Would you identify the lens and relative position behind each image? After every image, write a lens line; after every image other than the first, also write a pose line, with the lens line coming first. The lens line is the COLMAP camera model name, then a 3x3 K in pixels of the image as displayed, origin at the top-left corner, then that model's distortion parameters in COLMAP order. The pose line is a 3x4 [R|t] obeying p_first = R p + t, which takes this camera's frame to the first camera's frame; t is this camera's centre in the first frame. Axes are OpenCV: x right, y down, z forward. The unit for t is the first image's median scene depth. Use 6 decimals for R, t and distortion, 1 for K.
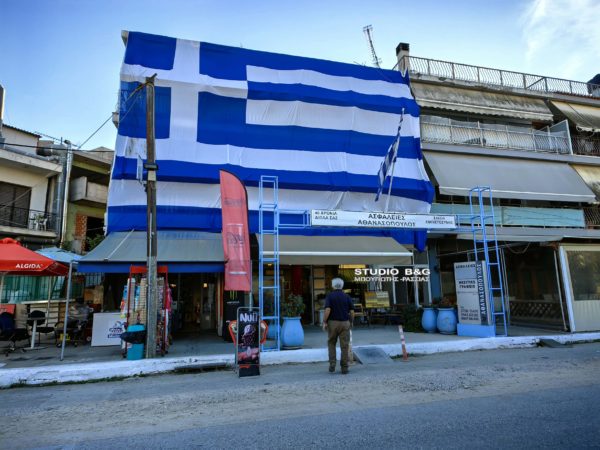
lens RADIAL K [[373.2, 0, 298.8], [0, 373.2, 225.2], [0, 0, 1]] dist [0.009545, 0.002164]
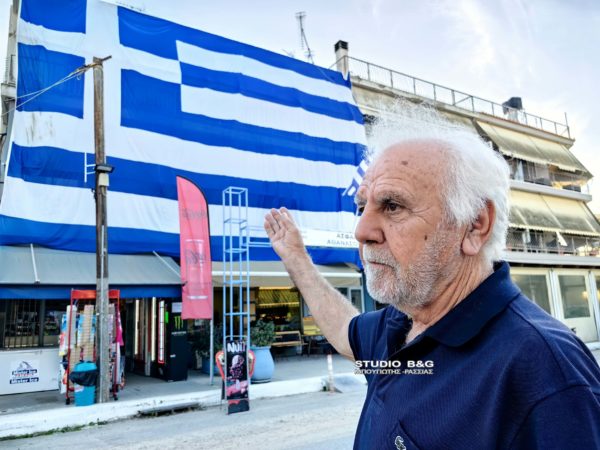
lens RADIAL K [[477.5, 0, 299.9], [0, 477.5, 222.3], [0, 0, 1]] dist [0.052791, -0.096792]
pose [[0.952900, 0.040833, 0.300522, -0.180252], [-0.033720, 0.999016, -0.028820, -0.013621], [-0.301403, 0.017329, 0.953339, -0.080492]]
